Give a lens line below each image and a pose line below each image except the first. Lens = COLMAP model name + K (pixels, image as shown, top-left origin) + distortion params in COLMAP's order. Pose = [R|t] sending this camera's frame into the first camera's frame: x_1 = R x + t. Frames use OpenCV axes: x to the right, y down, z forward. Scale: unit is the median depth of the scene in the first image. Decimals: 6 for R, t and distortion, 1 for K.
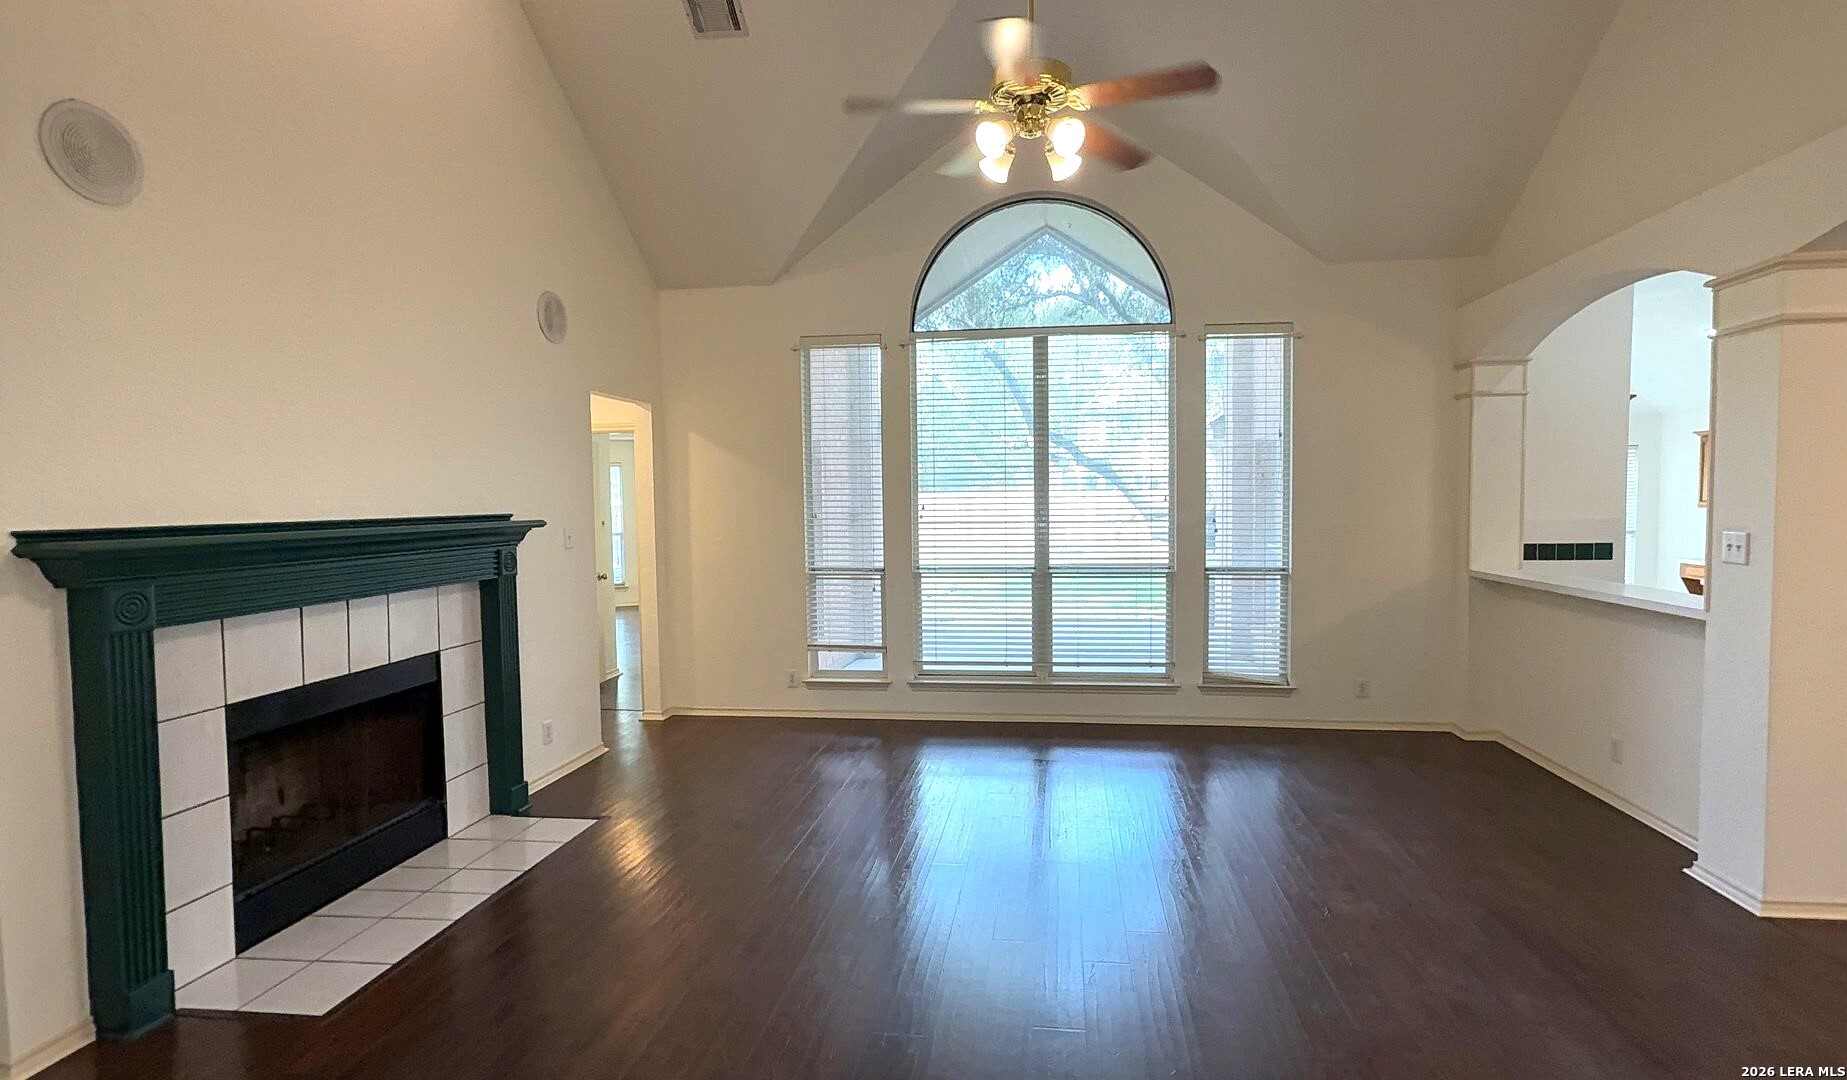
lens RADIAL K [[905.0, 0, 929.6], [0, 905.0, 543.4], [0, 0, 1]] dist [-0.000875, 0.001513]
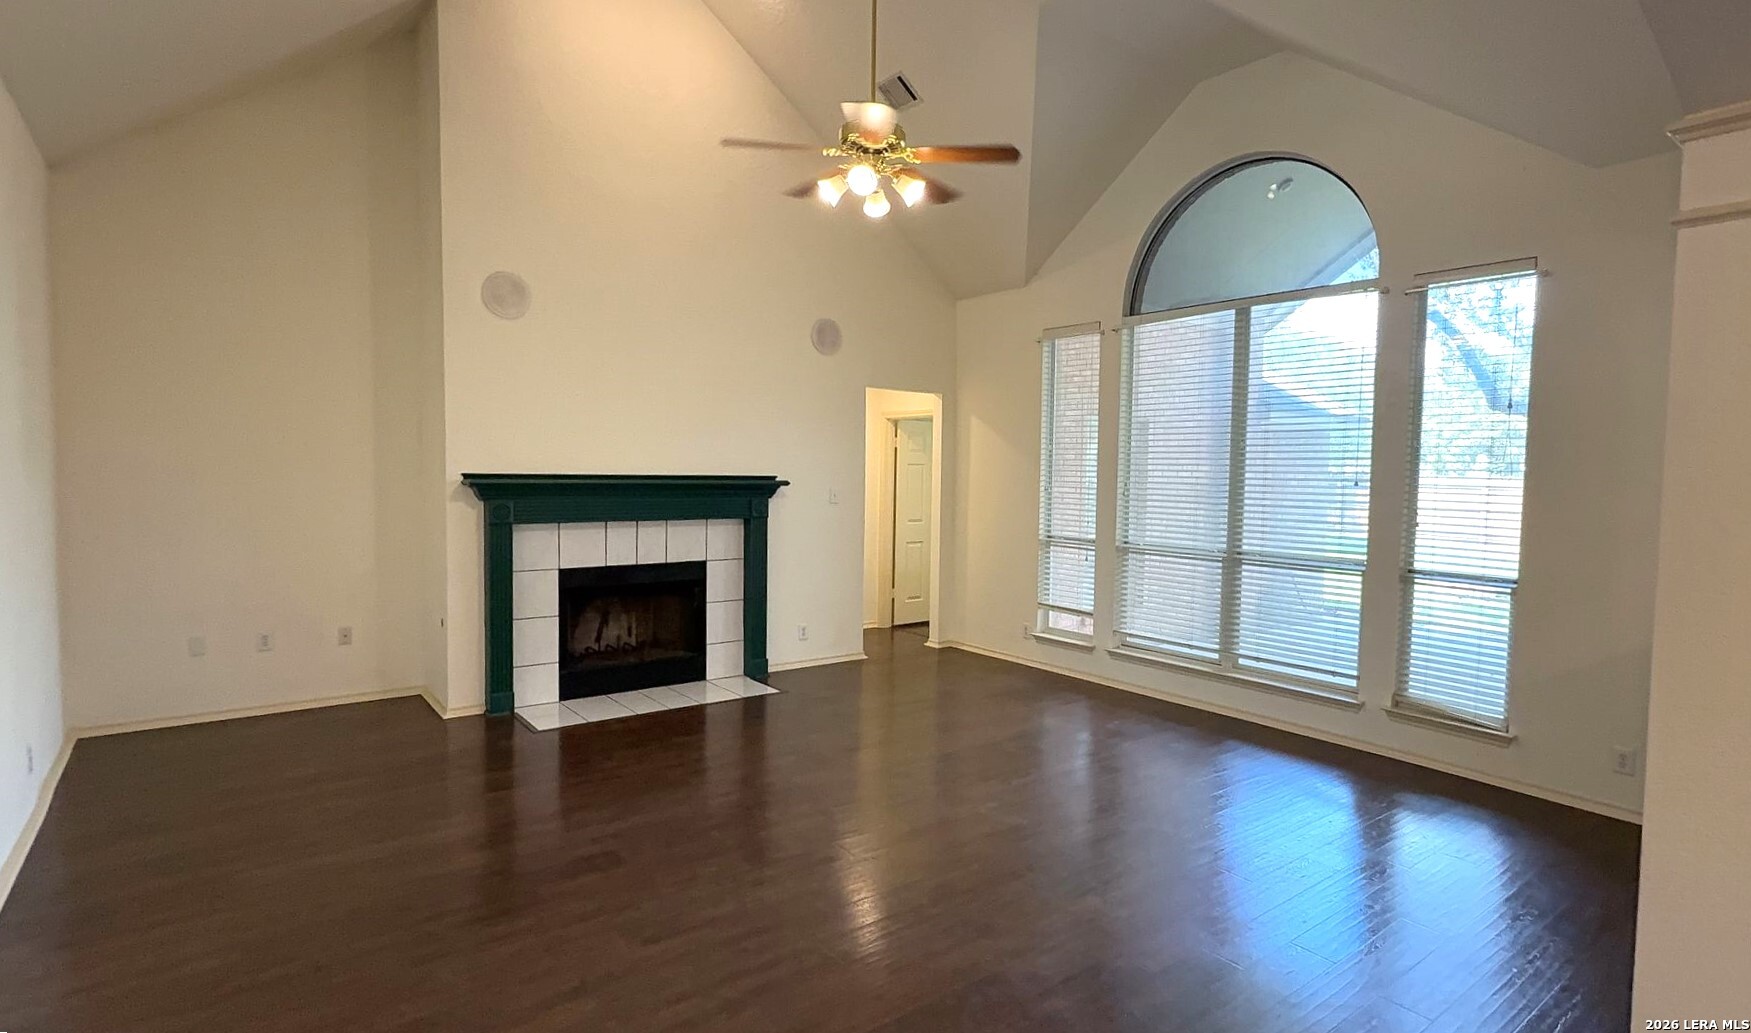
lens RADIAL K [[882.1, 0, 874.4], [0, 882.1, 515.8], [0, 0, 1]] dist [-0.016308, 0.000763]
pose [[0.699491, 0.061930, -0.711953, 0.524749], [-0.062423, 0.997725, 0.025459, -0.011615], [0.711910, 0.026634, 0.701766, 0.088746]]
